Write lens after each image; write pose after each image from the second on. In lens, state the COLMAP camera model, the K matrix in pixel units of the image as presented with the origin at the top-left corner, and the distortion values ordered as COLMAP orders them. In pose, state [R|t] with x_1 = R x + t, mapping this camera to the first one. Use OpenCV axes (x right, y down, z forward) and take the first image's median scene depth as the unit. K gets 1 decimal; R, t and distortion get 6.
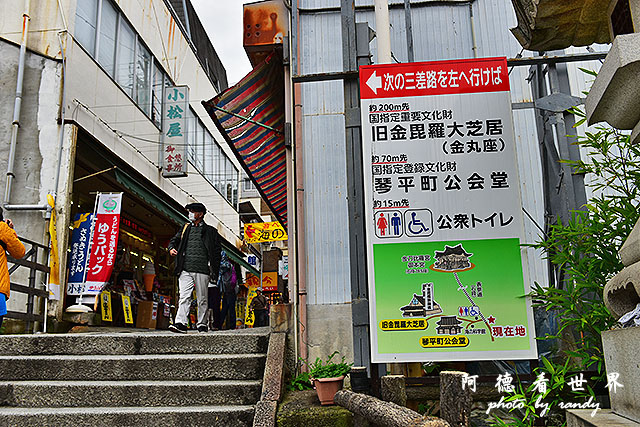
lens RADIAL K [[590.4, 0, 320.6], [0, 590.4, 212.6], [0, 0, 1]] dist [0.008205, 0.000000]
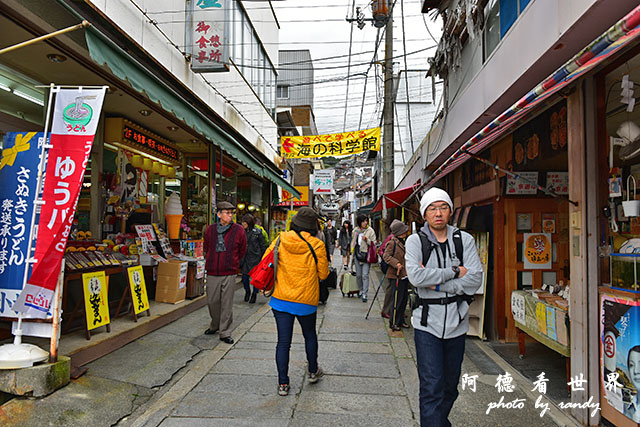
lens RADIAL K [[489.4, 0, 318.1], [0, 489.4, 215.1], [0, 0, 1]] dist [-0.031257, -0.008035]
pose [[0.999364, 0.035617, 0.001721, -0.145796], [-0.035301, 0.981381, 0.188798, -0.011916], [0.005035, -0.188739, 0.982014, 0.523356]]
